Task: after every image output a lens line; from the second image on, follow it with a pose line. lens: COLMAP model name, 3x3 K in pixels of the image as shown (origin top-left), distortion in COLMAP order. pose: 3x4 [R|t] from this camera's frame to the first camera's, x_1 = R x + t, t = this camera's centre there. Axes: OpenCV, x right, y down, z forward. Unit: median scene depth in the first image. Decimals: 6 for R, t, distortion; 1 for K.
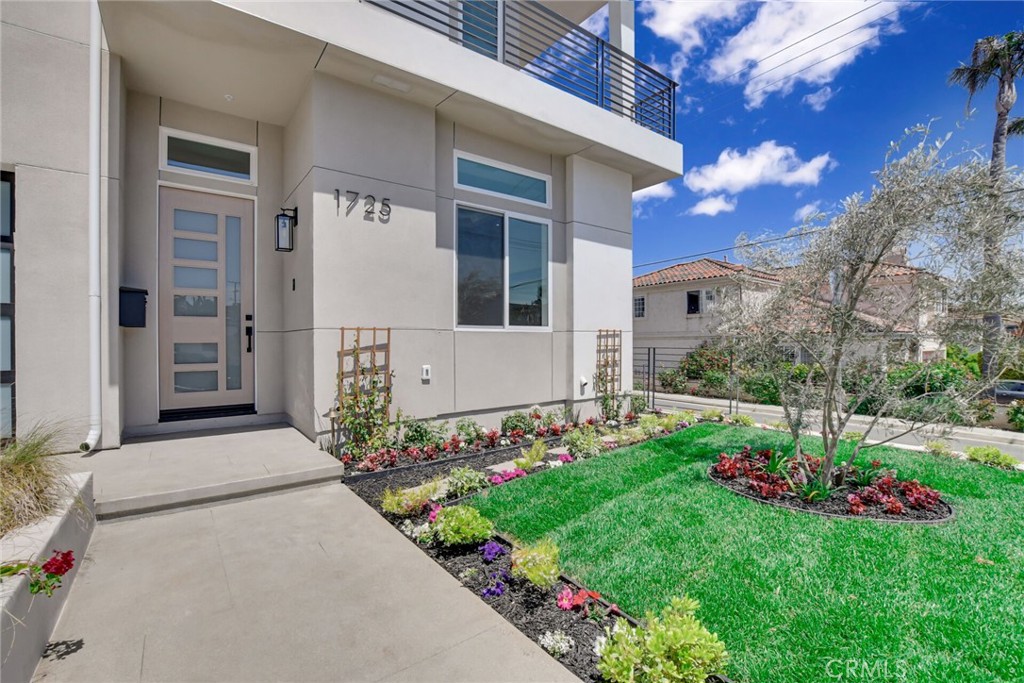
lens RADIAL K [[456.9, 0, 512.0], [0, 456.9, 341.5], [0, 0, 1]] dist [-0.024069, 0.000095]
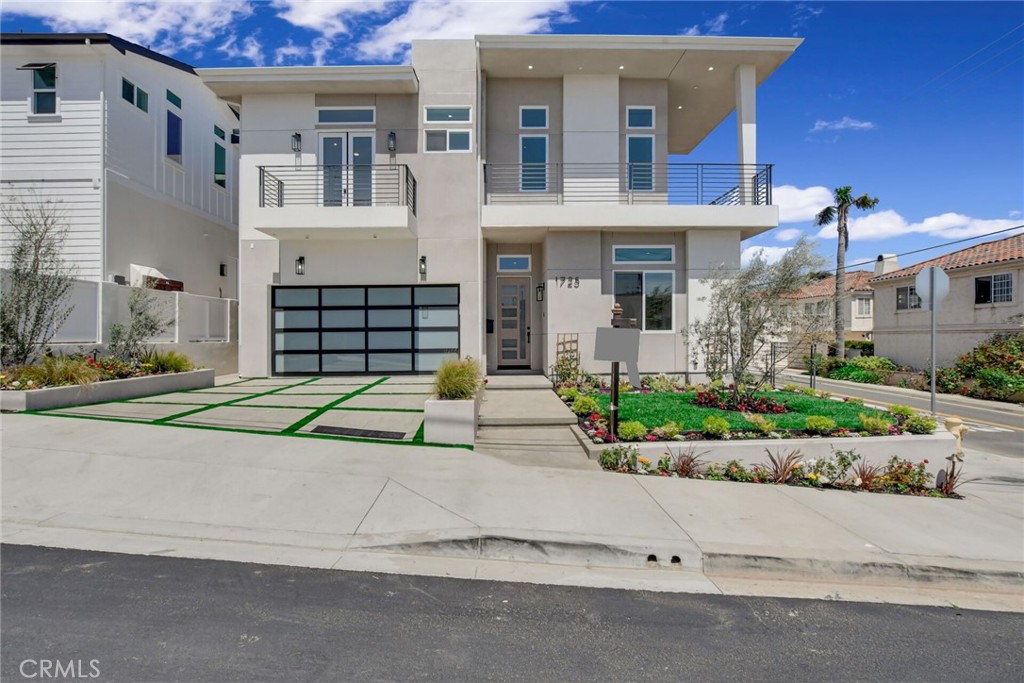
lens RADIAL K [[460.2, 0, 508.0], [0, 460.2, 349.3], [0, 0, 1]] dist [-0.019852, 0.000931]
pose [[0.812625, 0.016585, -0.582550, 0.698745], [0.003275, 0.999449, 0.033022, -0.022132], [0.582777, -0.028742, 0.812124, -0.965443]]
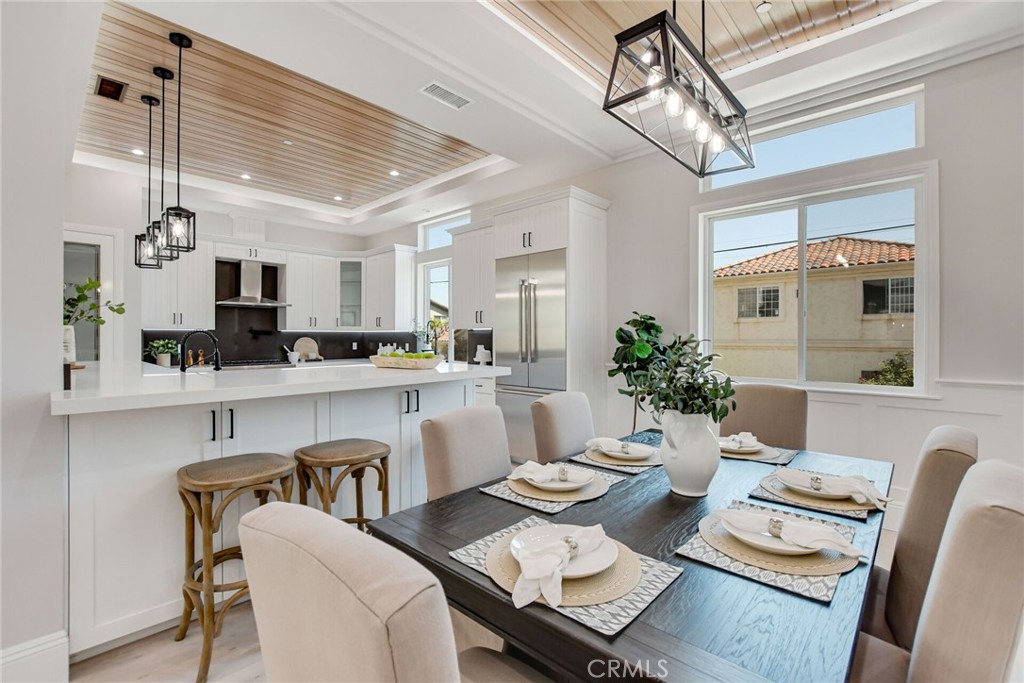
lens RADIAL K [[452.7, 0, 510.5], [0, 452.7, 339.3], [0, 0, 1]] dist [-0.020683, 0.000313]
pose [[0.984401, 0.007184, 0.175795, -1.057694], [-0.008699, 0.999931, 0.007849, -0.102093], [-0.175727, -0.009255, 0.984396, 1.882909]]
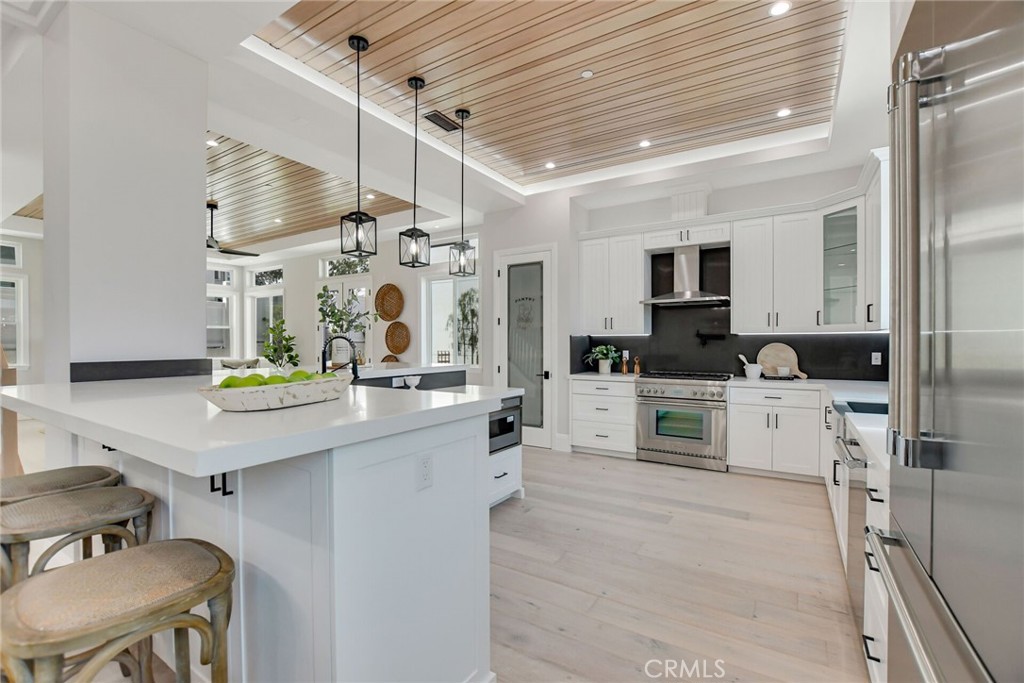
lens RADIAL K [[451.2, 0, 505.4], [0, 451.2, 347.4], [0, 0, 1]] dist [-0.020898, 0.000993]
pose [[0.359890, 0.019360, -0.932794, -0.784048], [0.007578, 0.999691, 0.023672, -0.108190], [0.932964, -0.015588, 0.359632, 2.483478]]
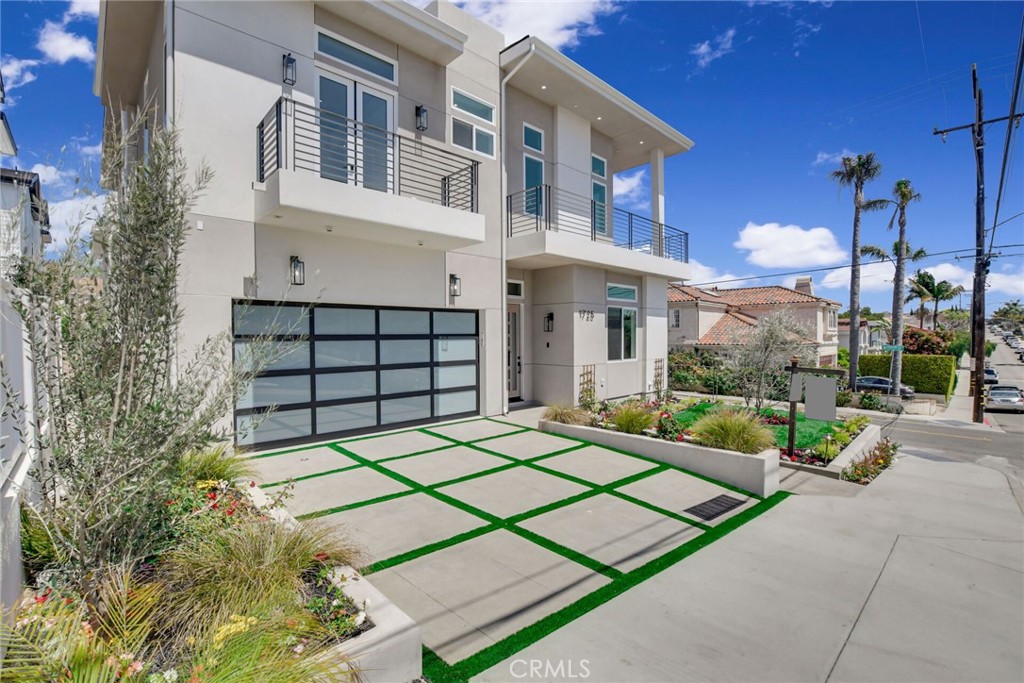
lens RADIAL K [[458.5, 0, 513.3], [0, 458.5, 357.7], [0, 0, 1]] dist [-0.011767, 0.000246]
pose [[0.991718, -0.005376, 0.128321, -0.874624], [-0.000495, 0.998956, 0.045670, -0.152537], [-0.128432, -0.045355, 0.990681, -1.191349]]
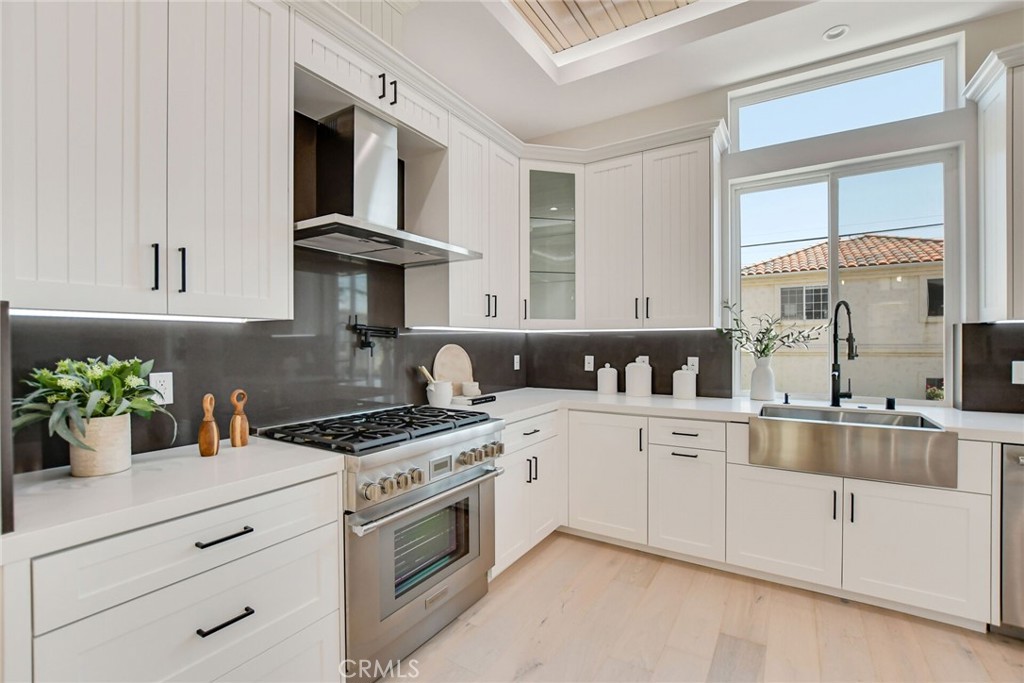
lens RADIAL K [[451.2, 0, 505.4], [0, 451.2, 347.4], [0, 0, 1]] dist [-0.020898, 0.000993]
pose [[0.934249, 0.000601, 0.356622, -1.560164], [-0.004772, 0.999930, 0.010814, -0.094593], [-0.356591, -0.011805, 0.934186, 2.762029]]
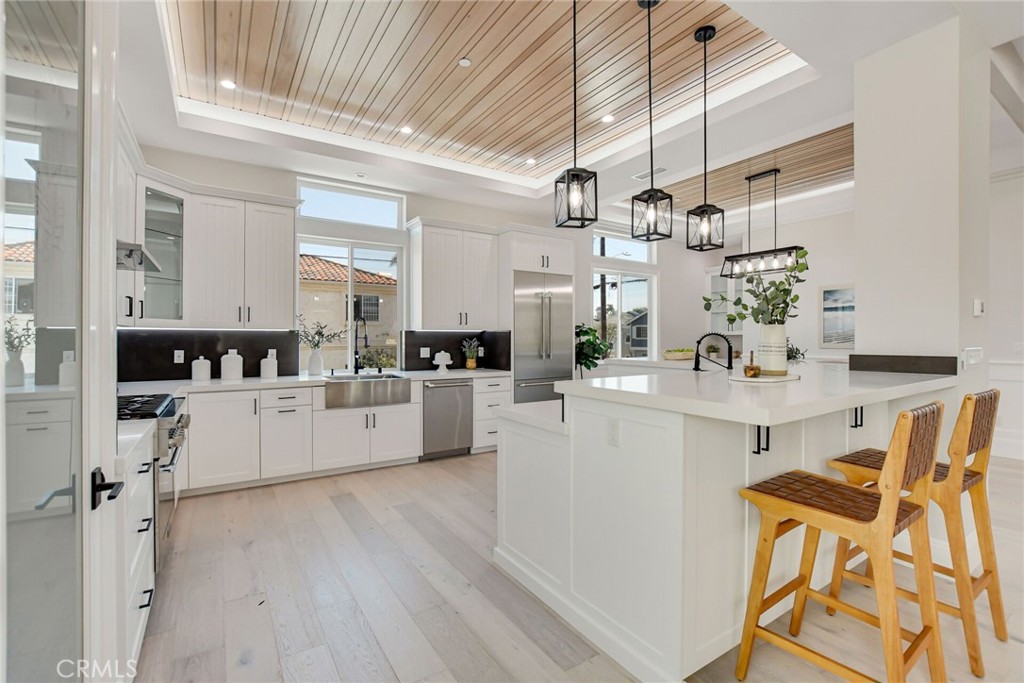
lens RADIAL K [[452.7, 0, 510.5], [0, 452.7, 339.3], [0, 0, 1]] dist [-0.020683, 0.000313]
pose [[0.063611, 0.006557, 0.997953, -1.943221], [-0.003902, 0.999972, -0.006322, -0.092174], [-0.997967, -0.003492, 0.063635, 2.720460]]
